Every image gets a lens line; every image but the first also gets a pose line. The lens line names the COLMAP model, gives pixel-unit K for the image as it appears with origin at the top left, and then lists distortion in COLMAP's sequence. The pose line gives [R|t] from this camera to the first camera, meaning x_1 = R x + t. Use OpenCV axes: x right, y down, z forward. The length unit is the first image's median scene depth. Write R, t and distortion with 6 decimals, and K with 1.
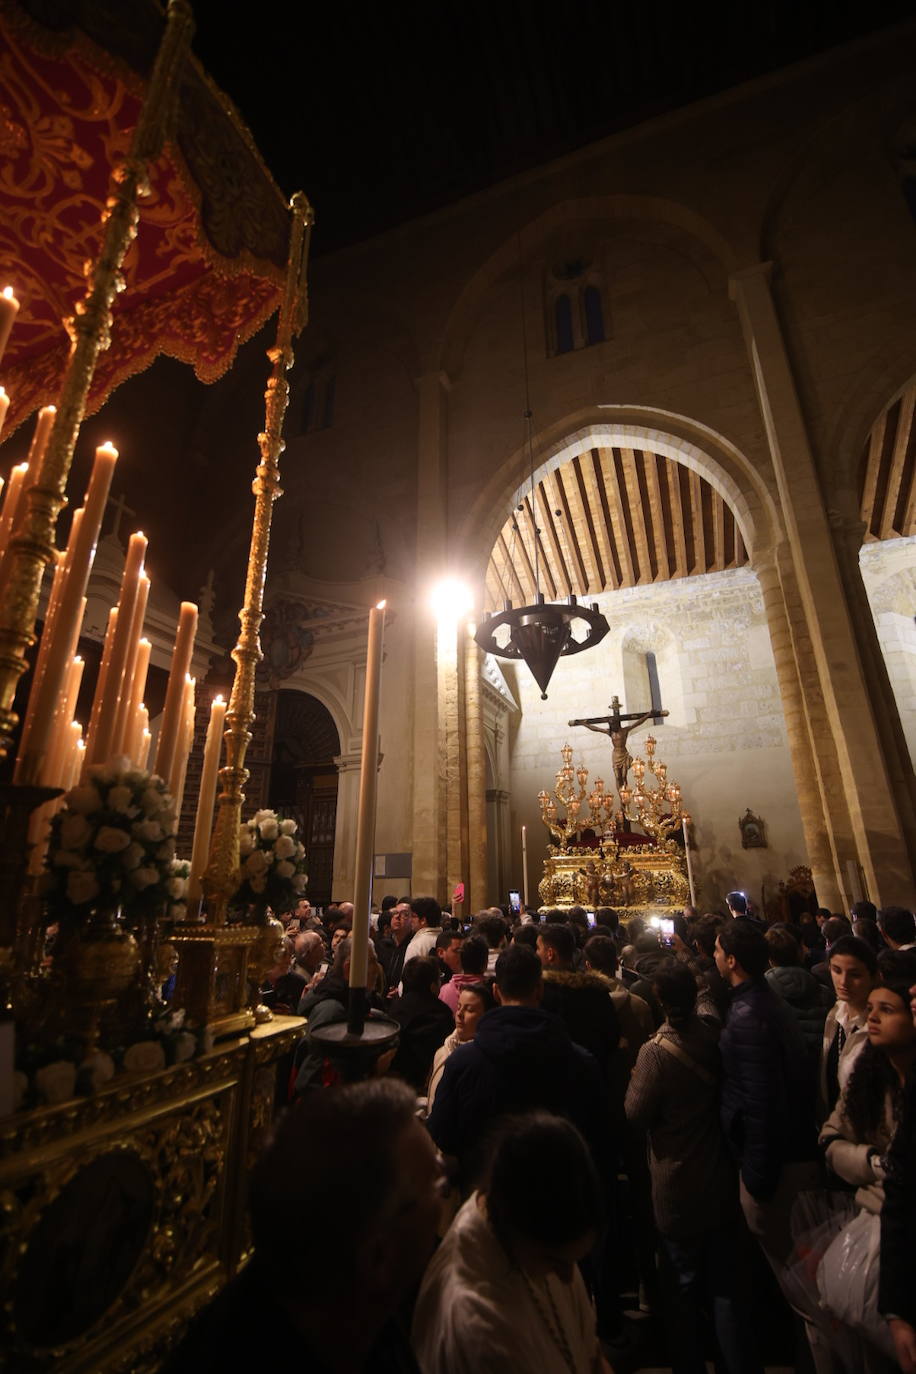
lens RADIAL K [[582.3, 0, 462.5], [0, 582.3, 694.7], [0, 0, 1]] dist [-0.007255, -0.010304]
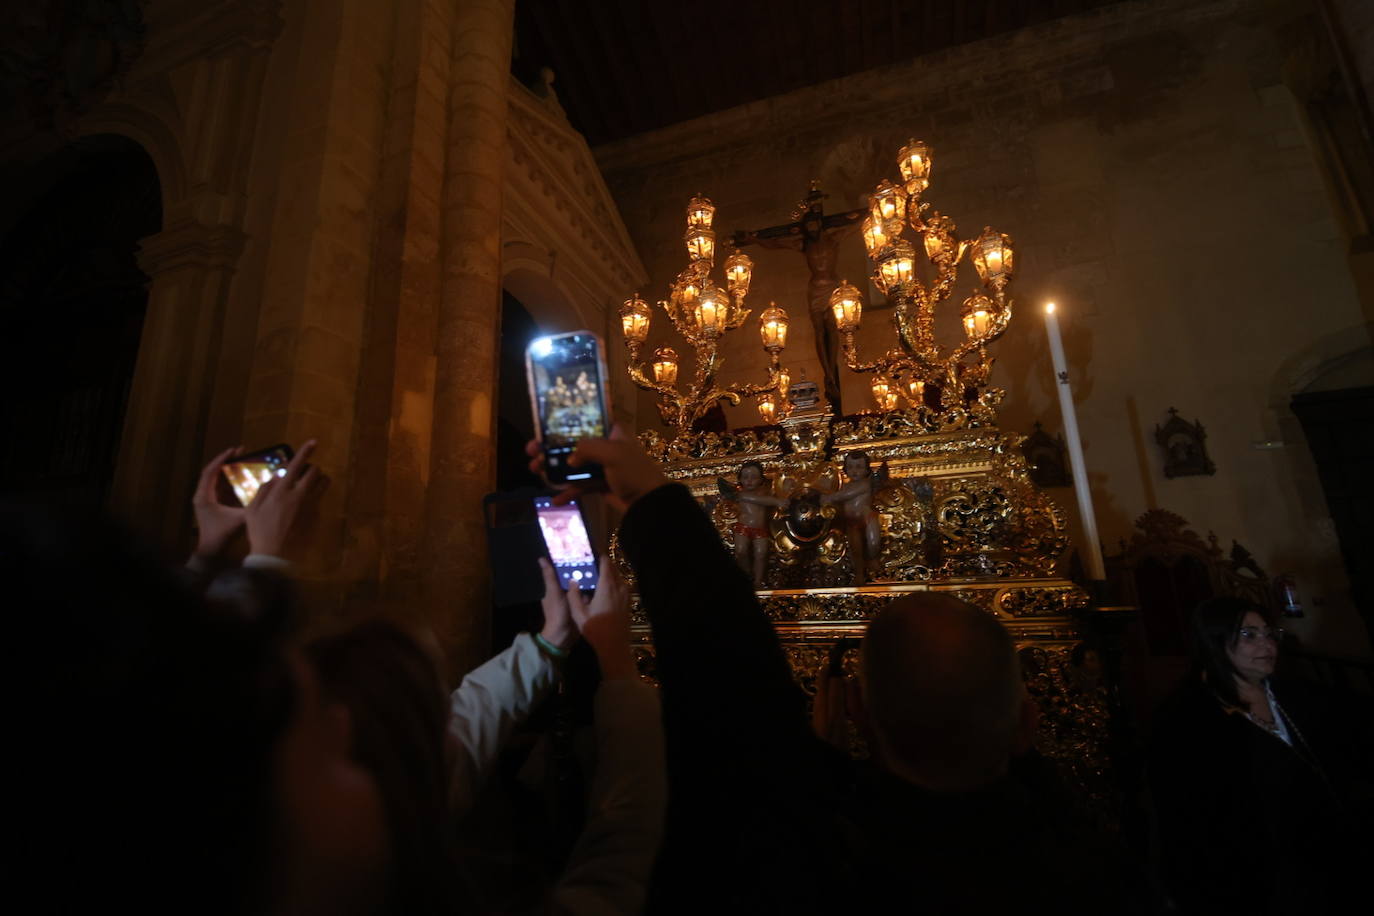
lens RADIAL K [[582.3, 0, 685.7], [0, 582.3, 464.1], [0, 0, 1]] dist [-0.007255, -0.010304]
pose [[0.997538, -0.009496, 0.069476, 0.162999], [0.001235, 0.993014, 0.117989, 0.254897], [-0.070111, -0.117613, 0.990582, 0.684469]]
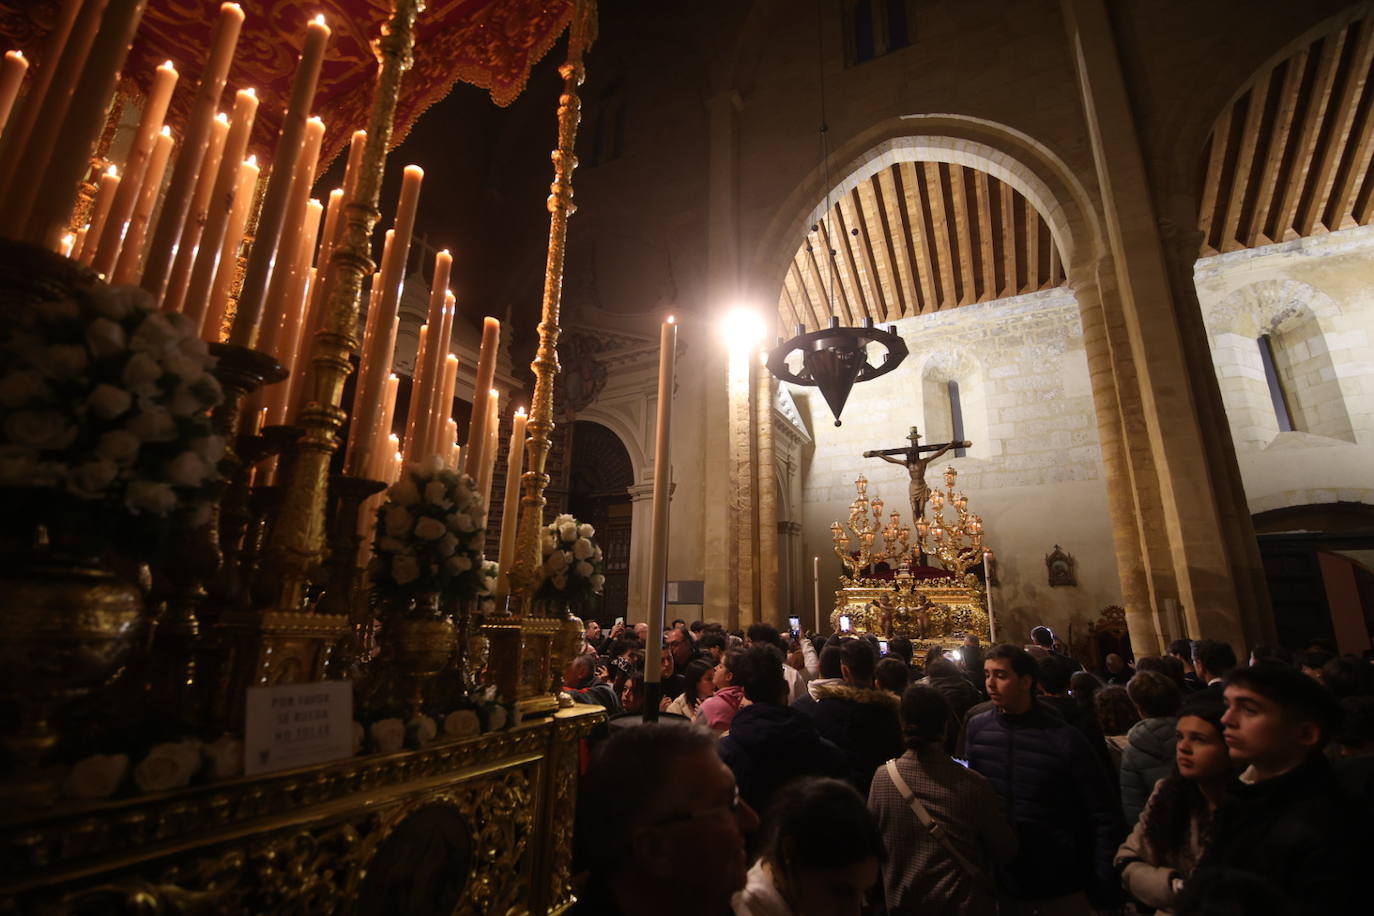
lens RADIAL K [[582.3, 0, 685.7], [0, 582.3, 464.1], [0, 0, 1]] dist [-0.007255, -0.010304]
pose [[0.993117, 0.003348, -0.117081, 0.000487], [0.003646, 0.998223, 0.059476, 0.008218], [0.117072, -0.059493, 0.991340, -0.003137]]
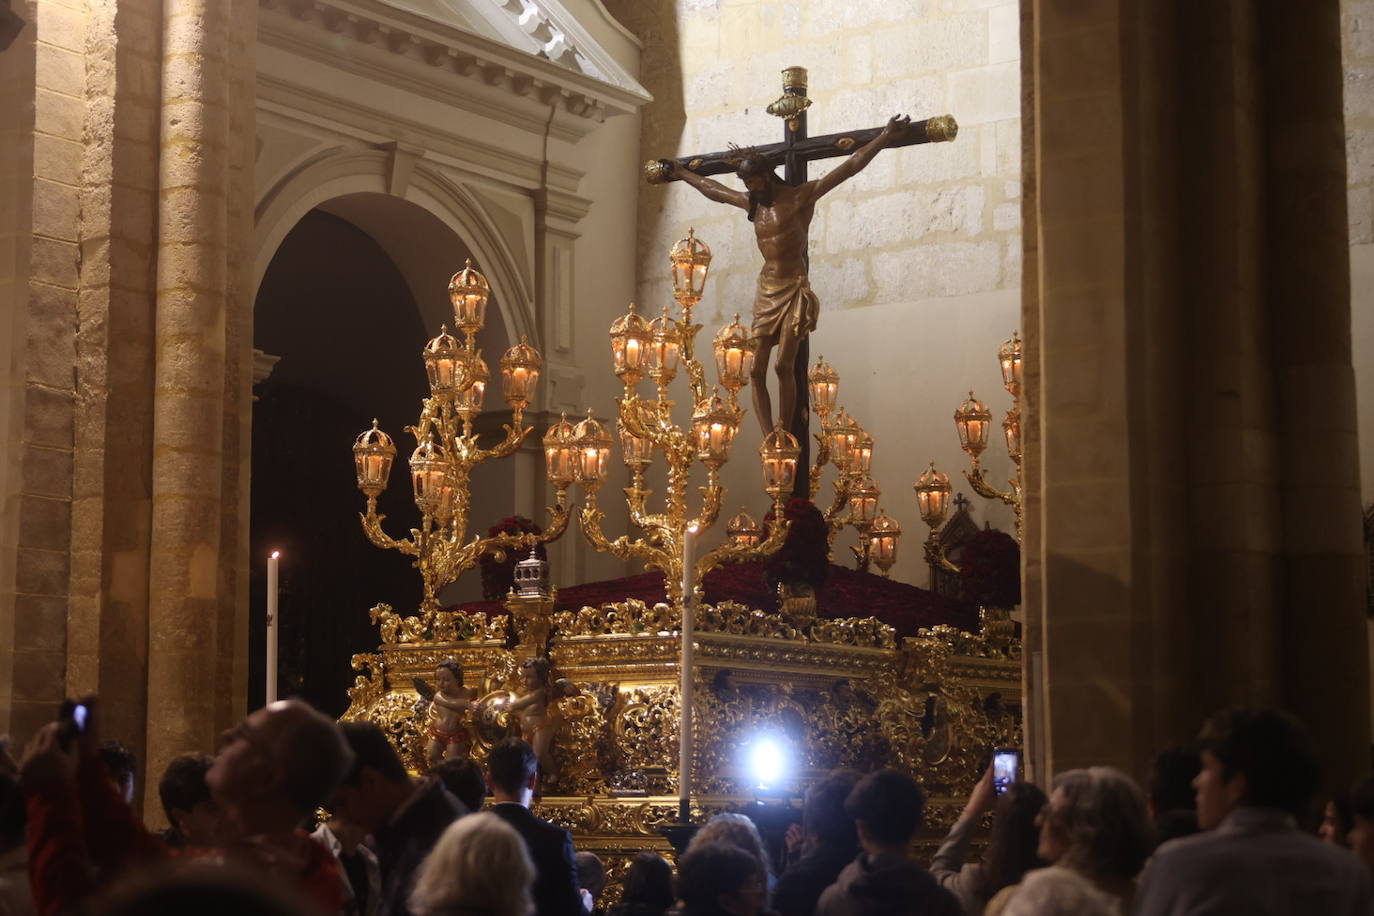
lens RADIAL K [[2656.3, 0, 687.0], [0, 2656.3, 458.0], [0, 0, 1]] dist [-0.004355, -0.158165]
pose [[0.977597, -0.017133, -0.209786, 0.637721], [0.057560, 0.980451, 0.188155, -0.073721], [0.202462, -0.196015, 0.959472, -0.303052]]
